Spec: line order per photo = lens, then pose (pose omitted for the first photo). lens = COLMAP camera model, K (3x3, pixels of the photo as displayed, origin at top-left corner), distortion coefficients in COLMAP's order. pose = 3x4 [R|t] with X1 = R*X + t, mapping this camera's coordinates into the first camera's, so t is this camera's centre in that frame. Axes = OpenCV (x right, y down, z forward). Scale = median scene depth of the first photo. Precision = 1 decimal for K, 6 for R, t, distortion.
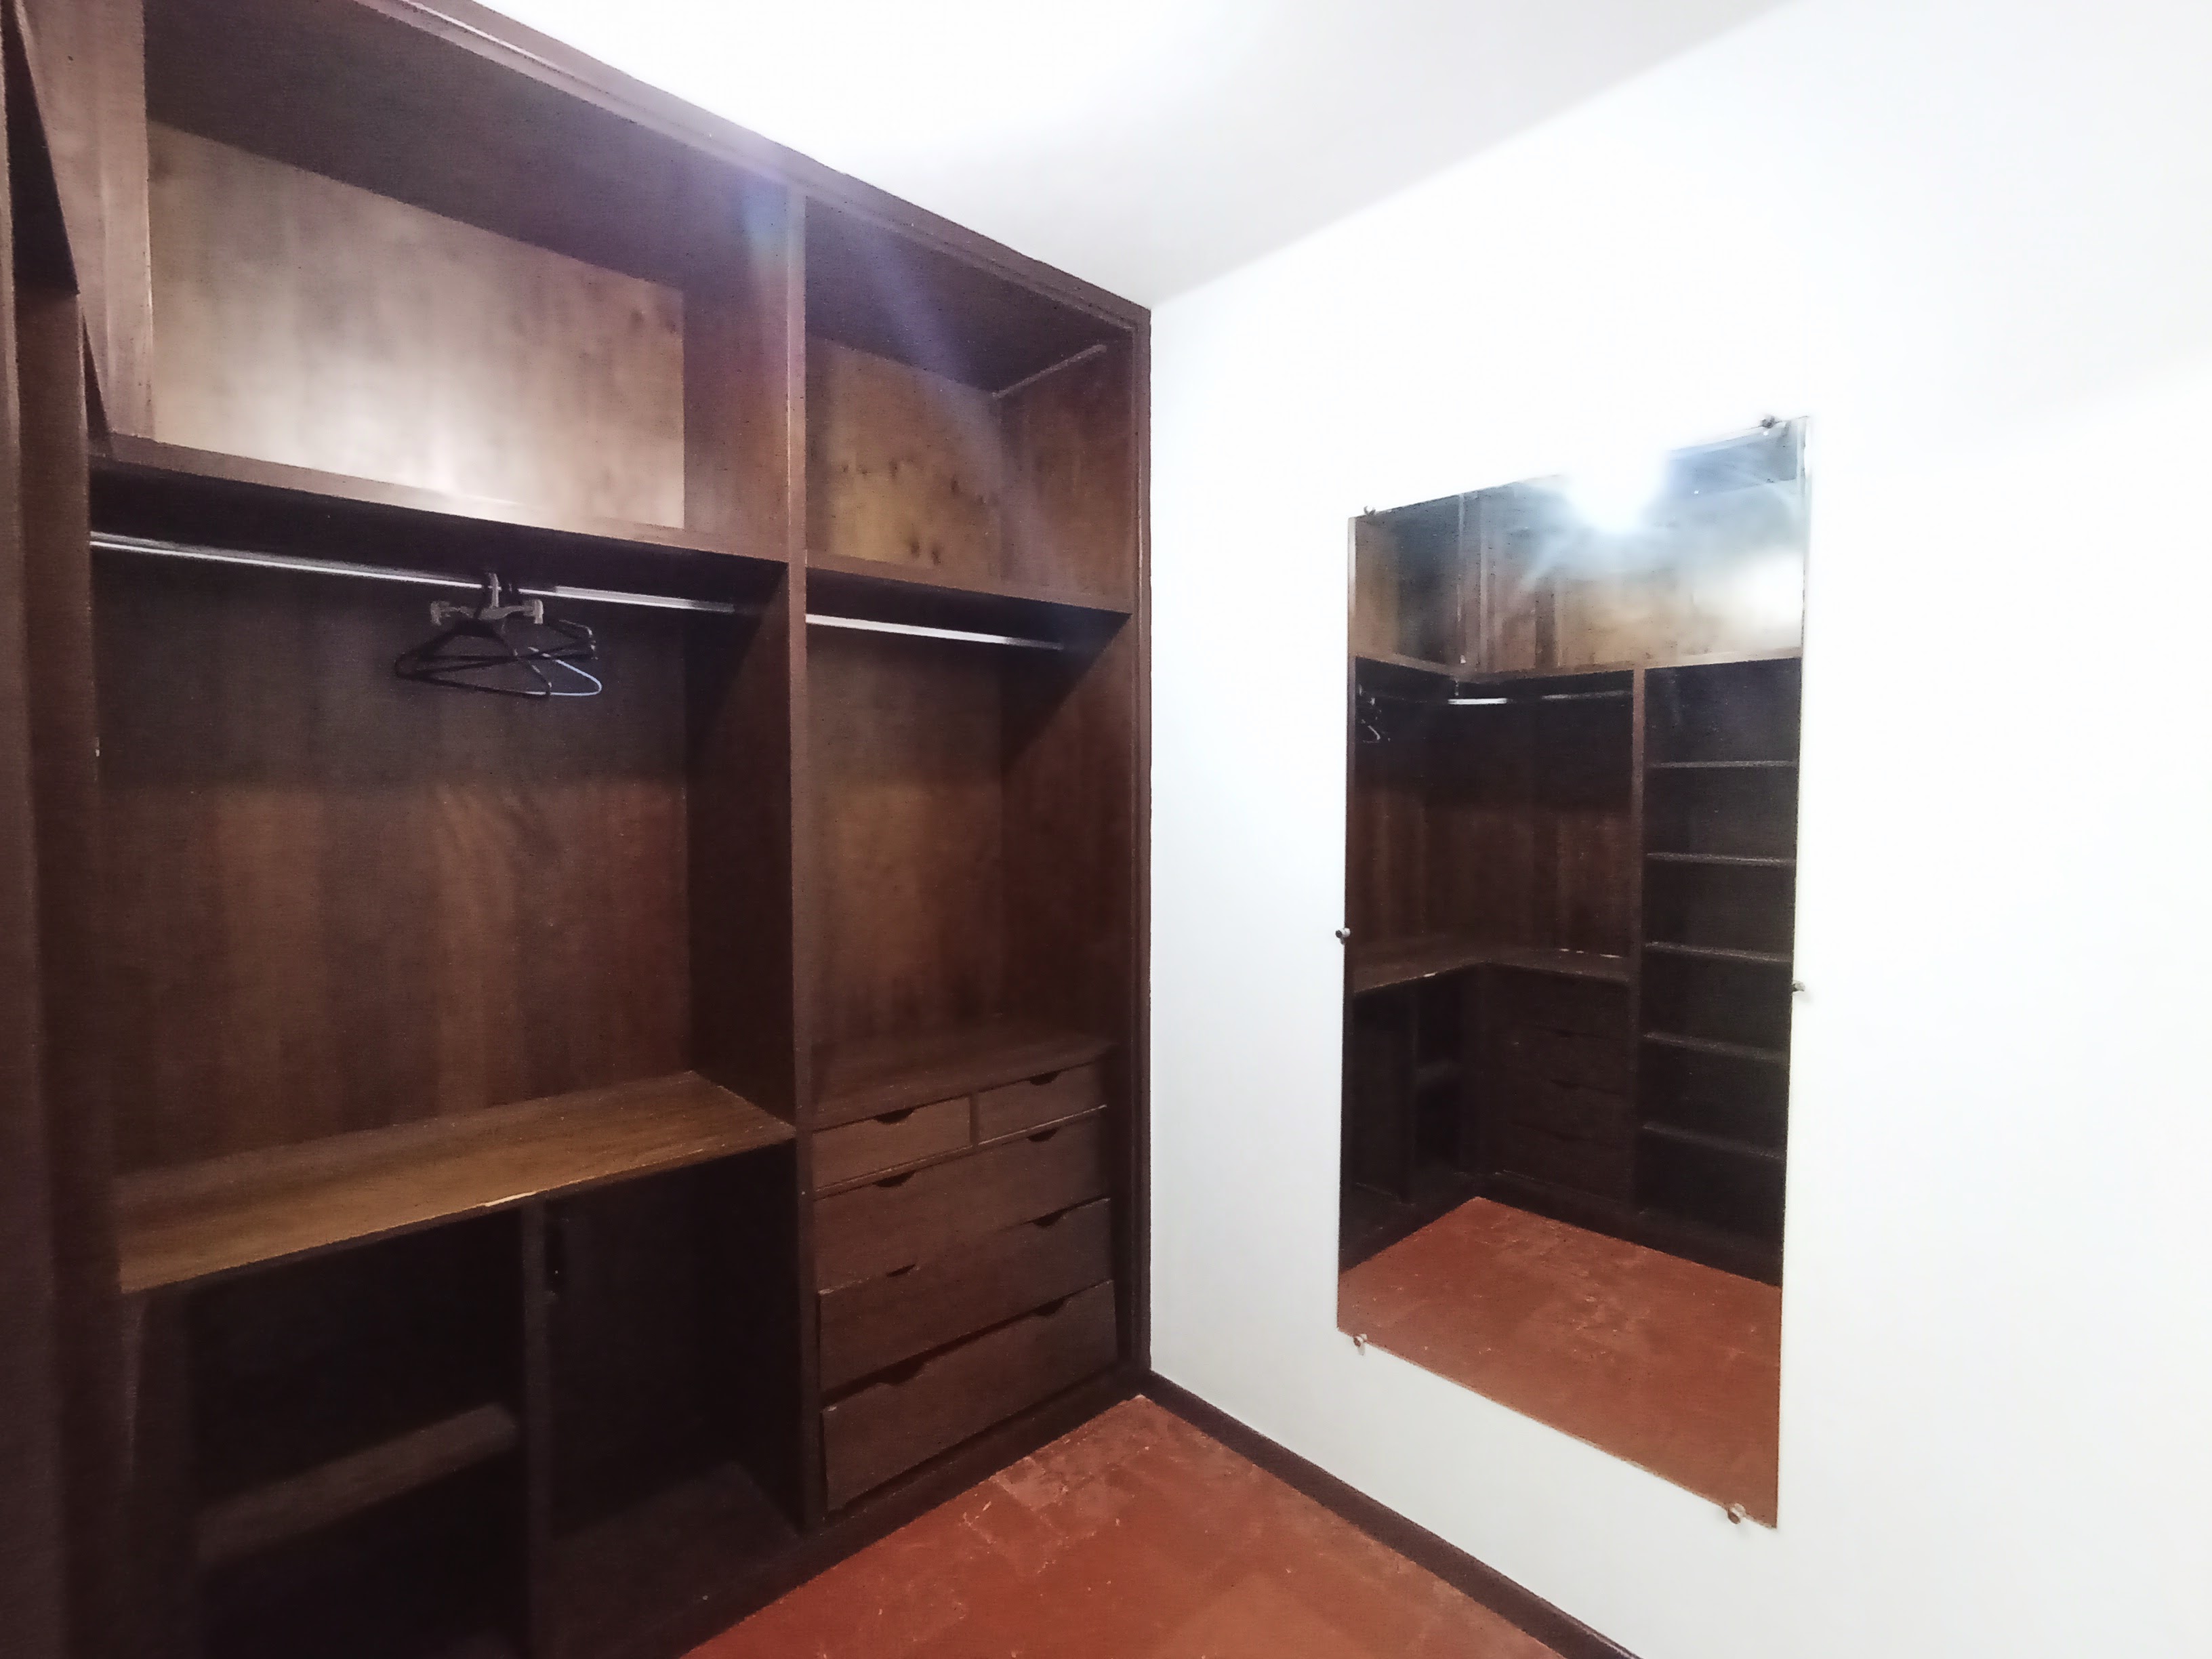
lens RADIAL K [[1011.8, 0, 1121.9], [0, 1011.8, 823.8], [0, 0, 1]] dist [-0.014580, 0.012722]
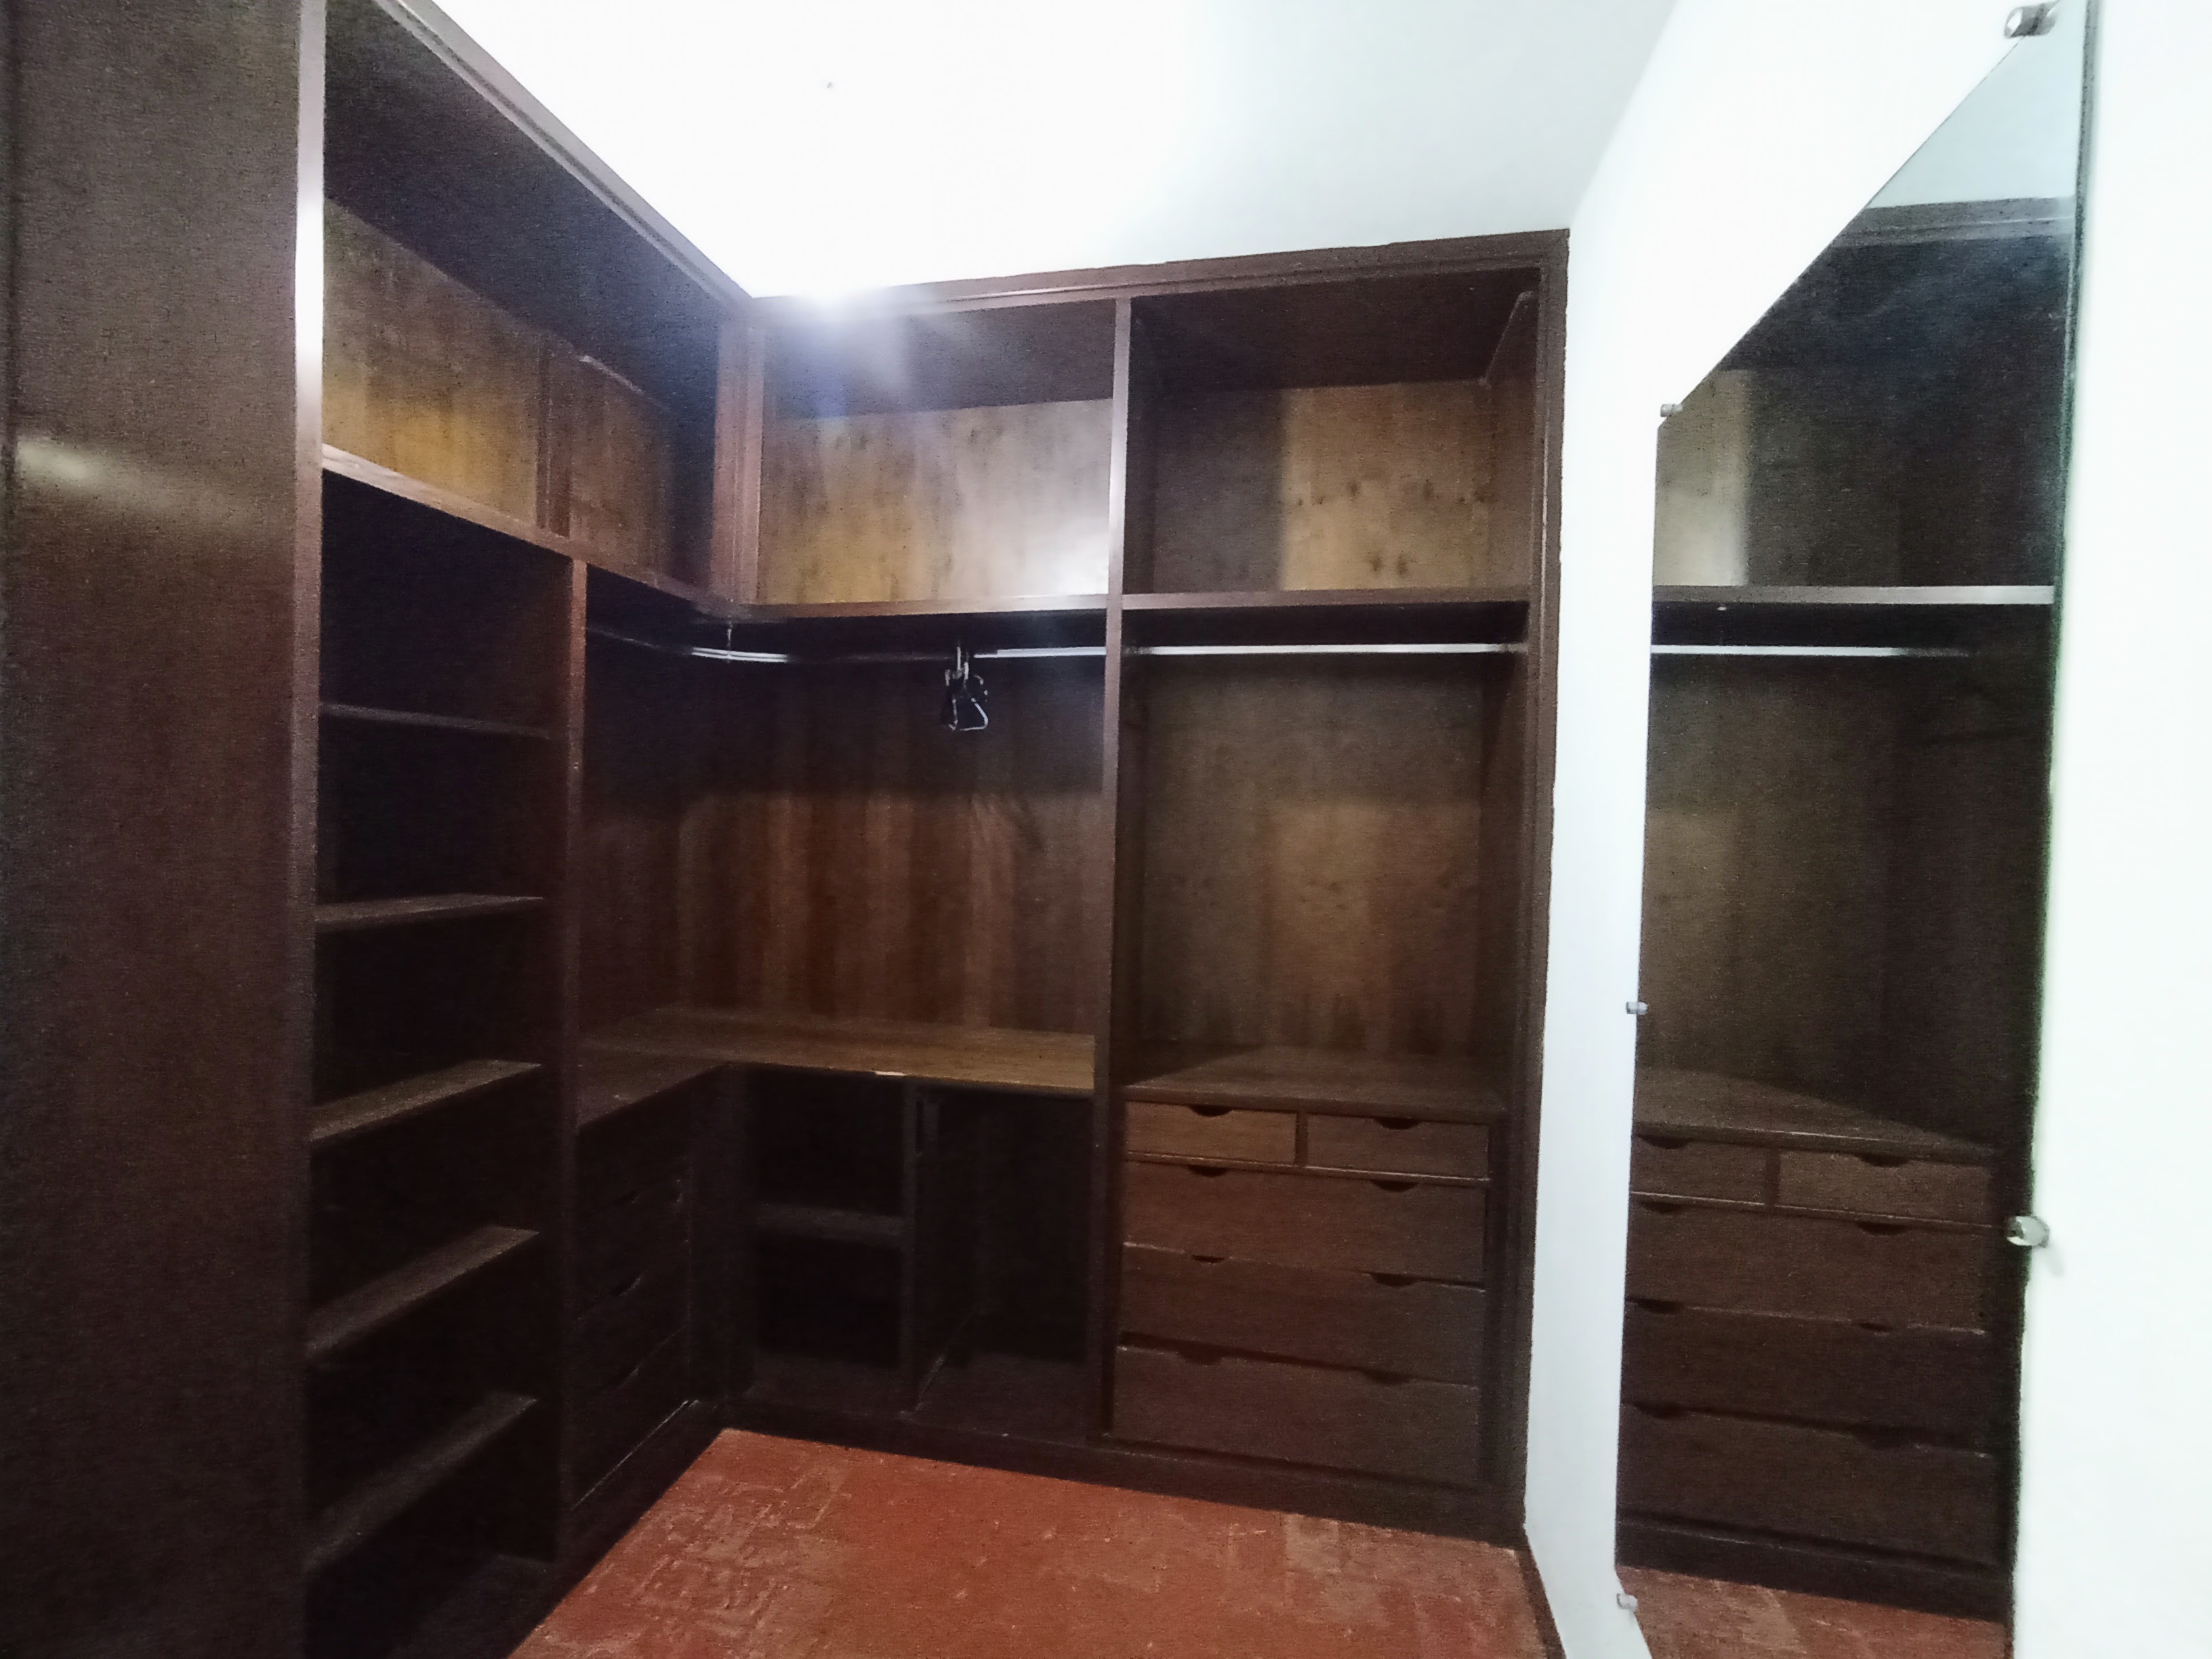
lens RADIAL K [[1011.8, 0, 1117.0], [0, 1011.8, 824.9], [0, 0, 1]] dist [-0.014580, 0.012722]
pose [[0.593487, 0.025581, -0.804437, 0.535266], [-0.052503, 0.998596, -0.006980, 0.002953], [0.803129, 0.046378, 0.593997, 0.263380]]
